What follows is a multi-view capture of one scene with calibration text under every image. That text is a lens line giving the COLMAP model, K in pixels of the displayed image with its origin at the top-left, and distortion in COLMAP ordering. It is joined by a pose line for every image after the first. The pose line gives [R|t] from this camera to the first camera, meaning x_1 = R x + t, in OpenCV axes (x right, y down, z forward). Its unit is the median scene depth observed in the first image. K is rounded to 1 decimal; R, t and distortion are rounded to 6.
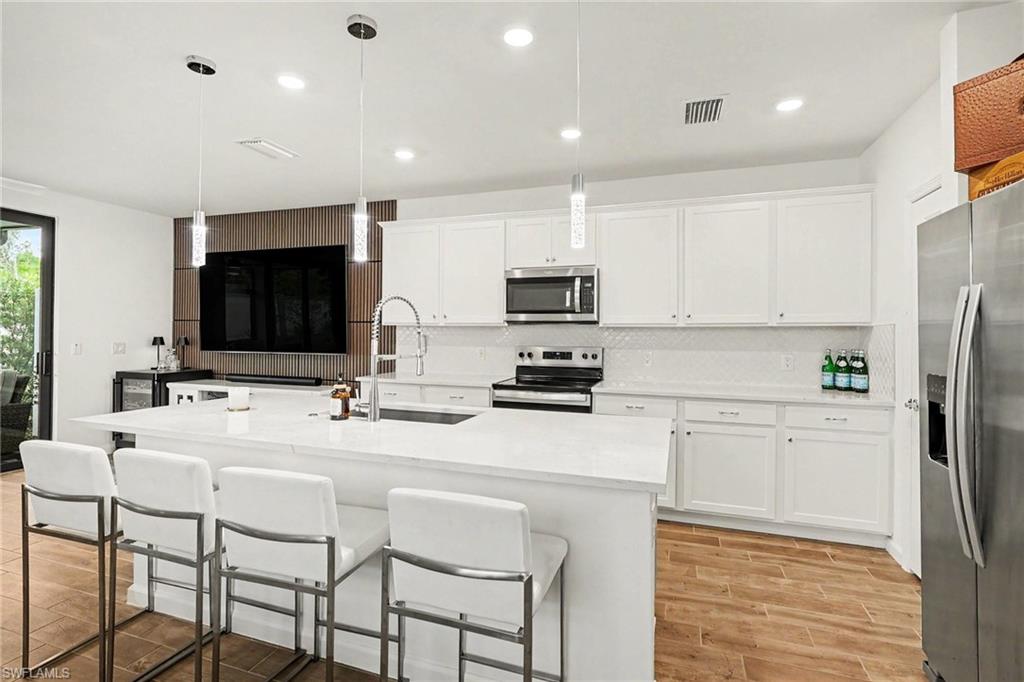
lens RADIAL K [[497.4, 0, 512.1], [0, 497.4, 330.7], [0, 0, 1]] dist [-0.001626, 0.000345]
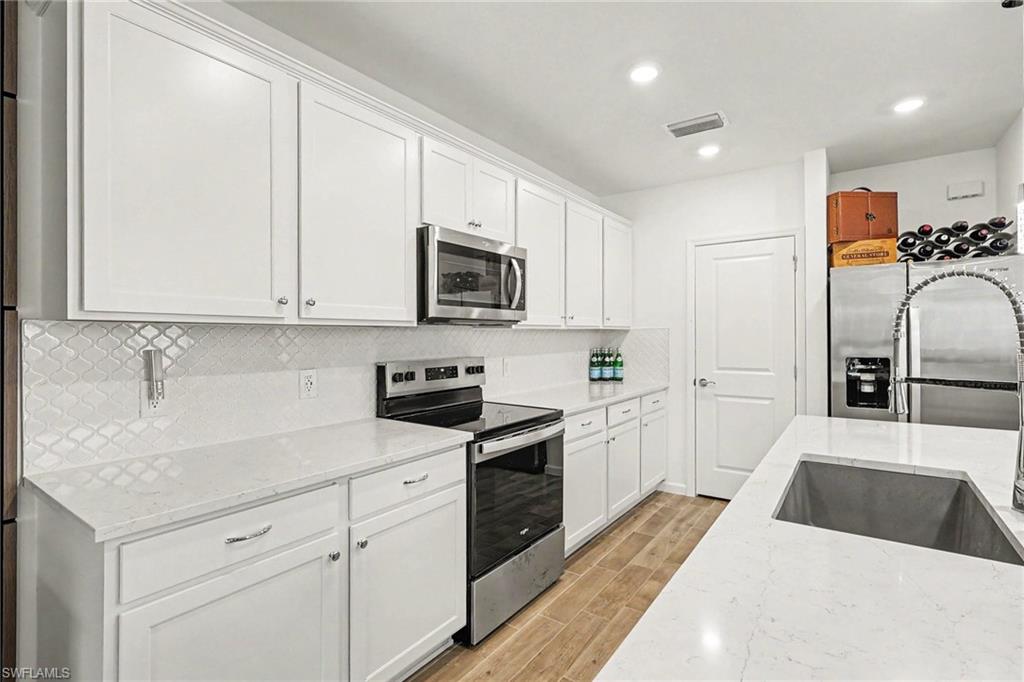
lens RADIAL K [[488.0, 0, 512.0], [0, 488.0, 341.0], [0, 0, 1]] dist [-0.000741, 0.000052]
pose [[0.284050, -0.017635, 0.958647, -0.427481], [0.003554, 0.999843, 0.017340, -0.001710], [-0.958803, -0.001518, 0.284068, 0.644044]]
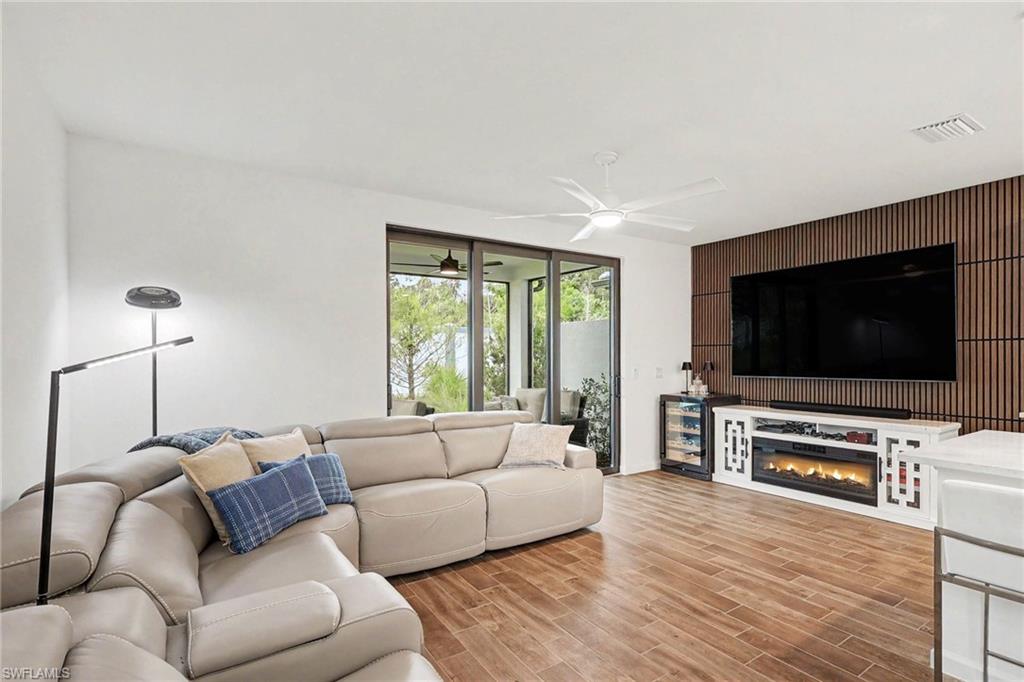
lens RADIAL K [[503.2, 0, 512.0], [0, 503.2, 341.0], [0, 0, 1]] dist [-0.000925, 0.000030]
pose [[0.793431, -0.033748, -0.607724, -0.404326], [0.013484, 0.999191, -0.037883, 0.003860], [0.608511, 0.021863, 0.793245, -0.065004]]
